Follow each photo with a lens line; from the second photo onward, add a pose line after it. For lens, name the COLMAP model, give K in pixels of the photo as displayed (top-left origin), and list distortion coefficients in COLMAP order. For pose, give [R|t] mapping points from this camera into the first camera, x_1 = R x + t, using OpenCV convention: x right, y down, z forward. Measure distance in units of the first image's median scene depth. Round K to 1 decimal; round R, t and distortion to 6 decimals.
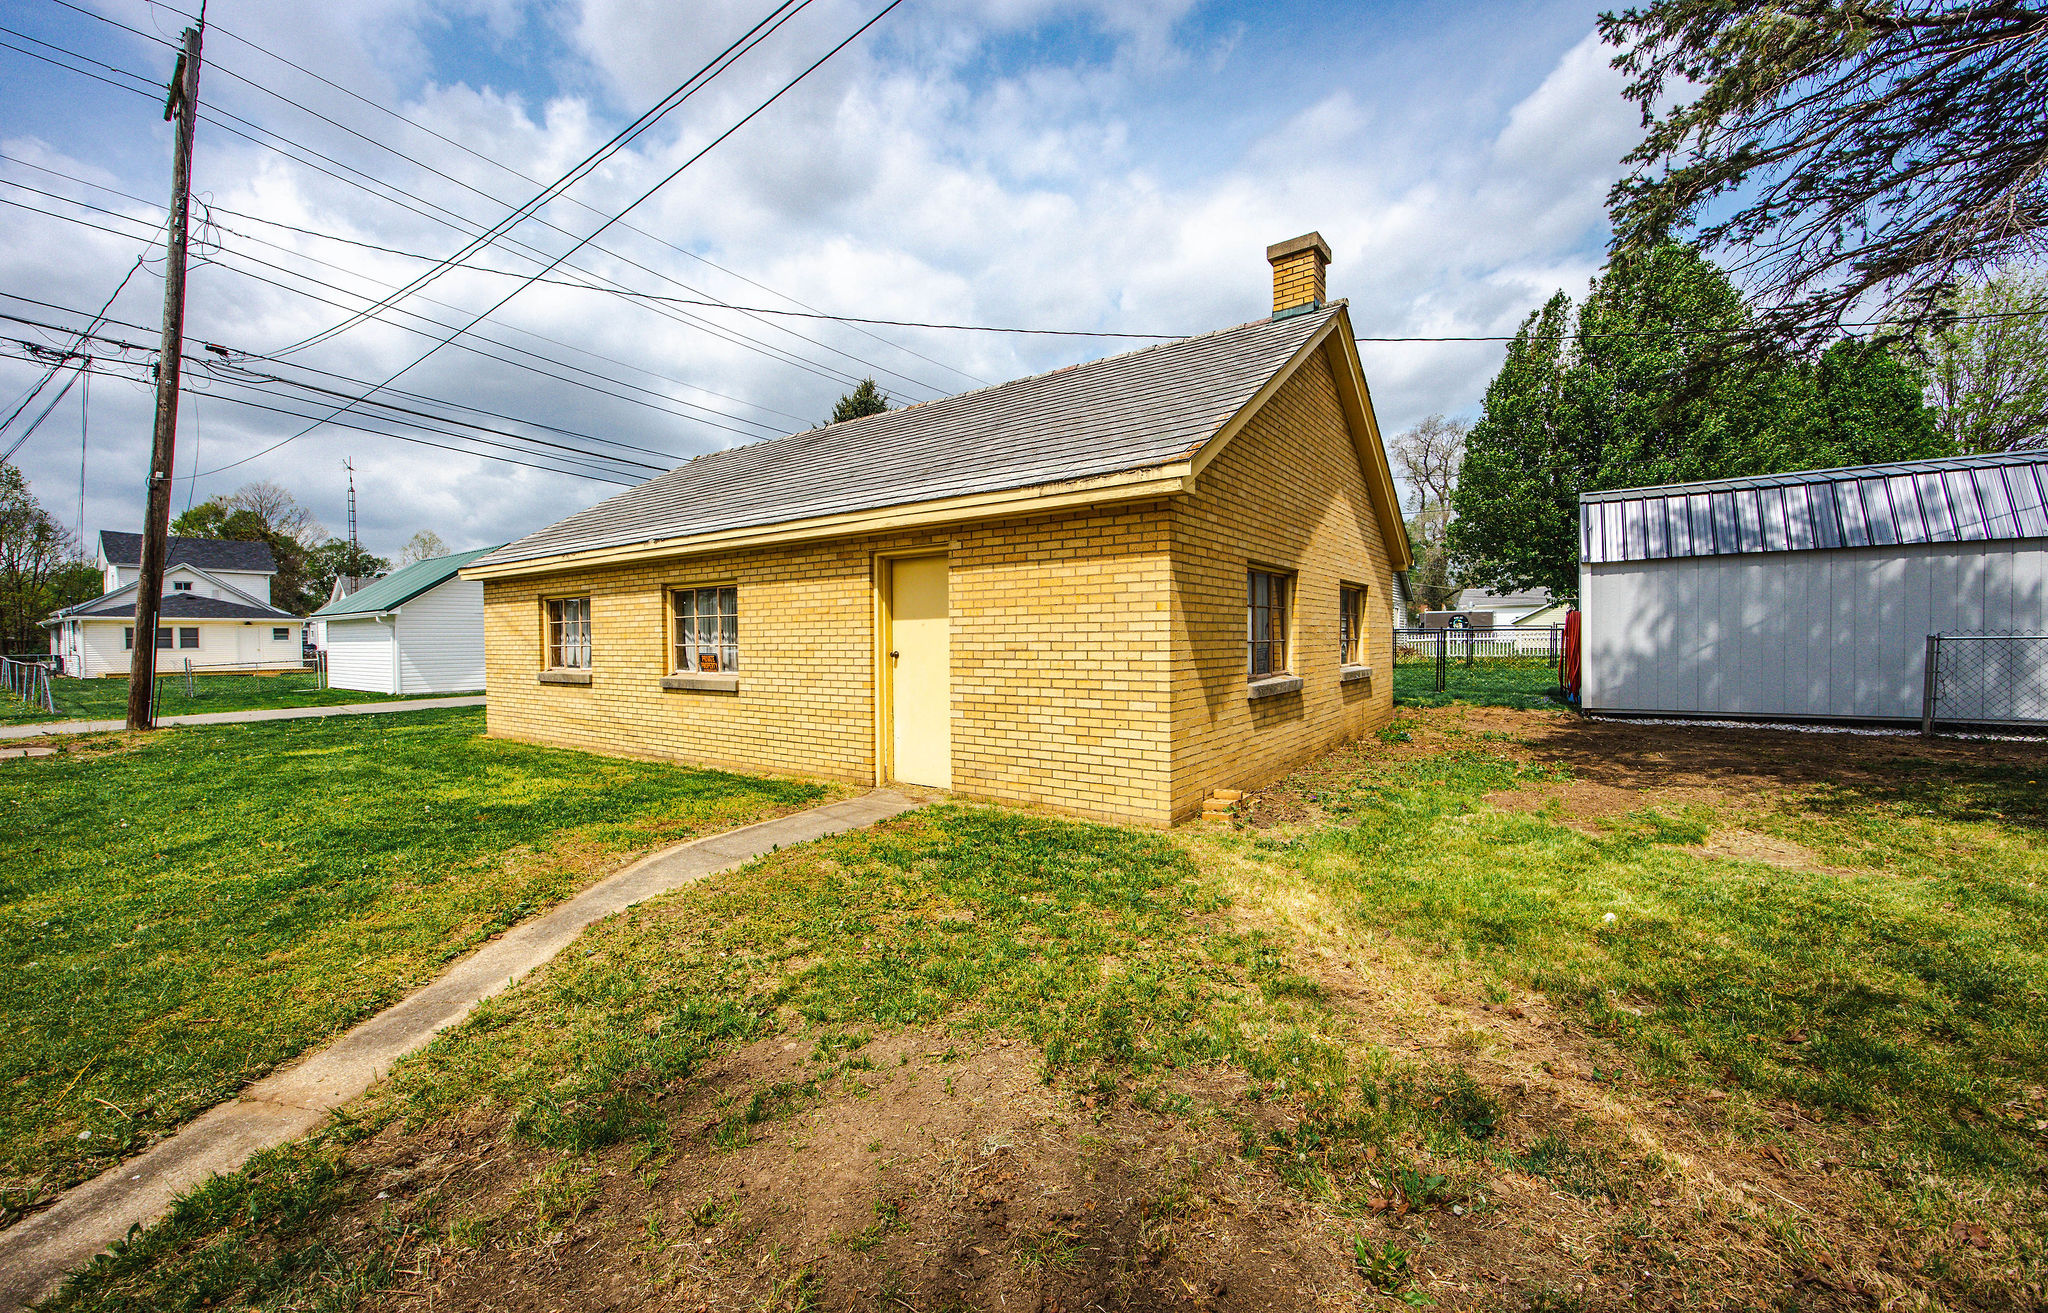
lens RADIAL K [[803.0, 0, 1024.0], [0, 803.0, 656.5], [0, 0, 1]] dist [-0.000197, -0.000020]
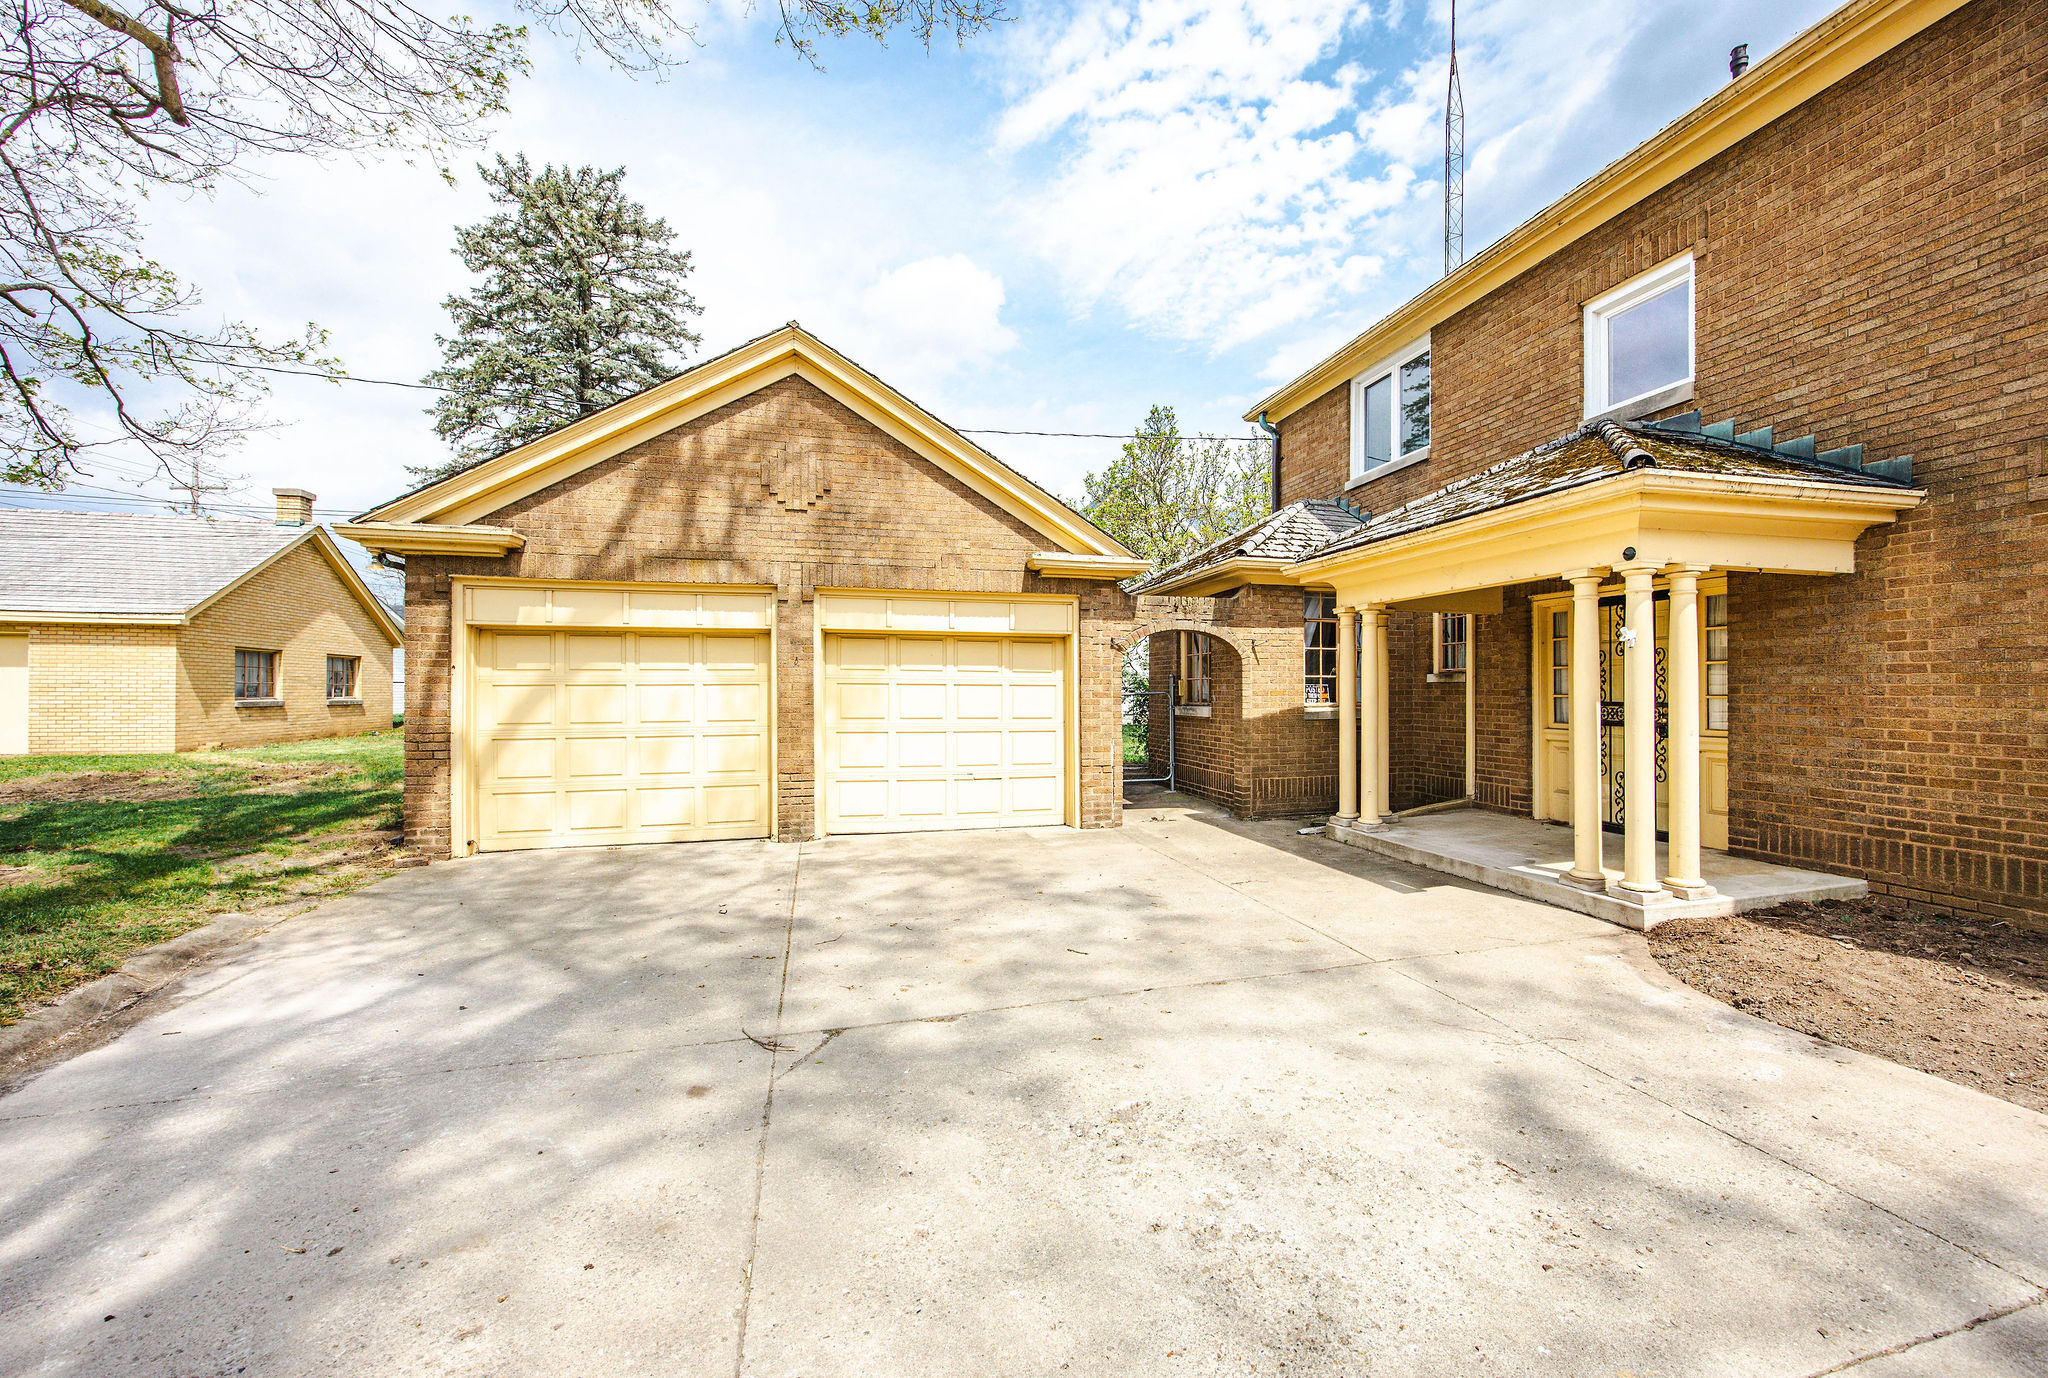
lens RADIAL K [[820.8, 0, 1075.4], [0, 820.8, 693.1], [0, 0, 1]] dist [-0.003436, -0.000603]
pose [[0.615782, 0.012827, 0.787813, -0.070963], [0.005902, 0.999764, -0.020892, 0.063172], [-0.787895, 0.017515, 0.615561, -1.955880]]
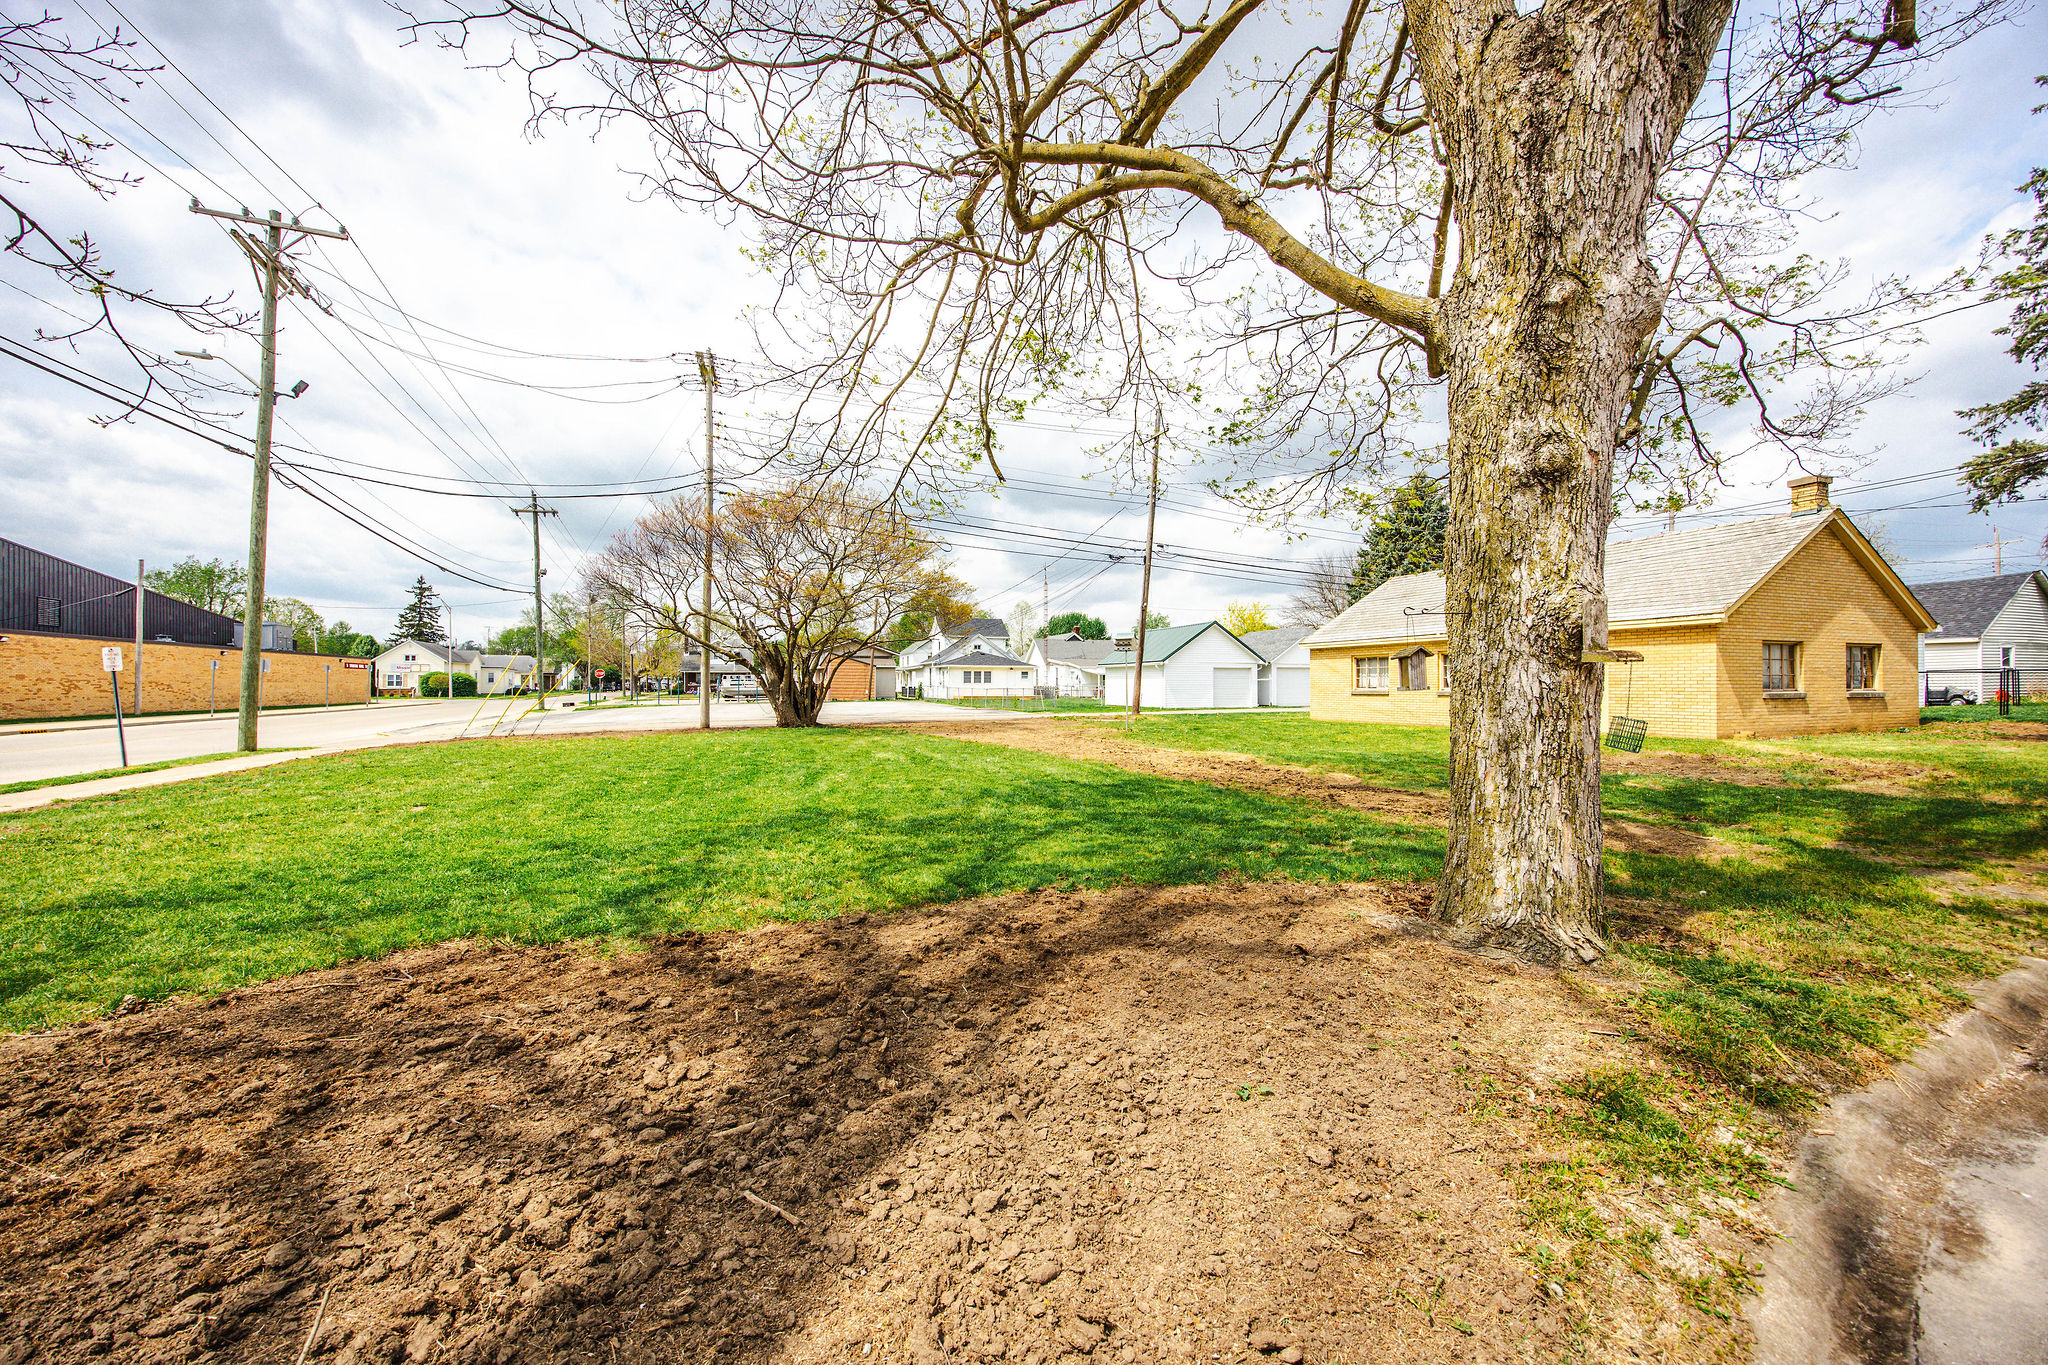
lens RADIAL K [[775.1, 0, 1024.0], [0, 775.1, 682.5], [0, 0, 1]] dist [-0.000173, 0.000027]
pose [[0.831648, 0.005234, -0.555279, -0.225716], [-0.016088, 0.999763, -0.014671, 0.062106], [0.555071, 0.021134, 0.831535, -1.789041]]
